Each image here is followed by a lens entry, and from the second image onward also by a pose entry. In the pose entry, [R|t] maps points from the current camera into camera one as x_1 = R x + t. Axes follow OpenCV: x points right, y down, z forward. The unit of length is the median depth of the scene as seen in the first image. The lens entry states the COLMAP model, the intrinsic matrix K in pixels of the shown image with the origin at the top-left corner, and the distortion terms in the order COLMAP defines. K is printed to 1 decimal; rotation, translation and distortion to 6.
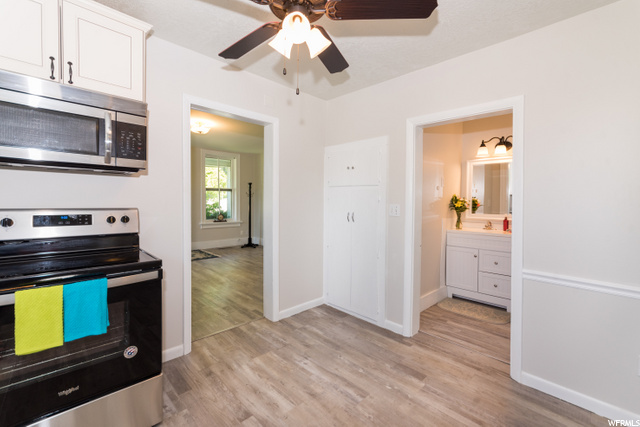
lens RADIAL K [[261.6, 0, 315.8], [0, 261.6, 207.7], [0, 0, 1]] dist [-0.011848, 0.000037]
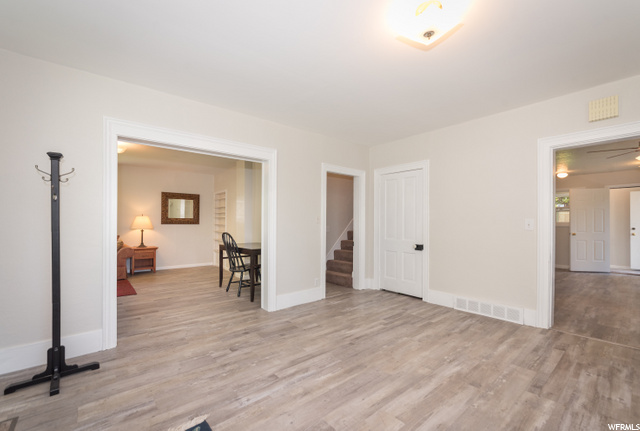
lens RADIAL K [[272.9, 0, 320.1], [0, 272.9, 221.6], [0, 0, 1]] dist [-0.001145, 0.000028]
pose [[0.096527, -0.012937, 0.995246, -2.264830], [0.021845, 0.999702, 0.010877, -0.074595], [-0.995091, 0.020691, 0.096781, 2.969702]]
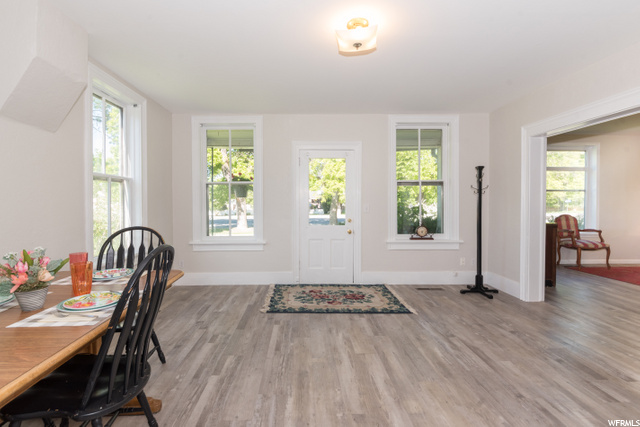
lens RADIAL K [[291.8, 0, 314.2], [0, 291.8, 208.0], [0, 0, 1]] dist [-0.005024, -0.000692]
pose [[0.734669, 0.000127, -0.678426, -0.446682], [-0.003738, 0.999986, -0.003860, -0.046155], [0.678416, 0.005371, 0.734659, 1.574819]]
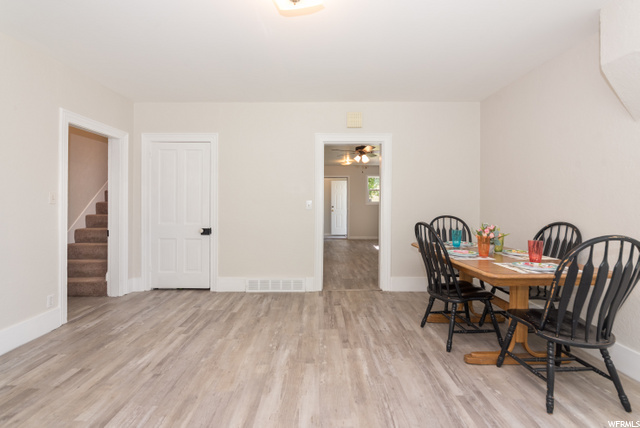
lens RADIAL K [[291.8, 0, 312.7], [0, 291.8, 202.5], [0, 0, 1]] dist [-0.005024, -0.000692]
pose [[-0.693561, -0.019701, 0.720129, -1.967057], [0.002009, 0.999569, 0.029281, -0.091615], [-0.720396, 0.021755, -0.693222, 3.318928]]
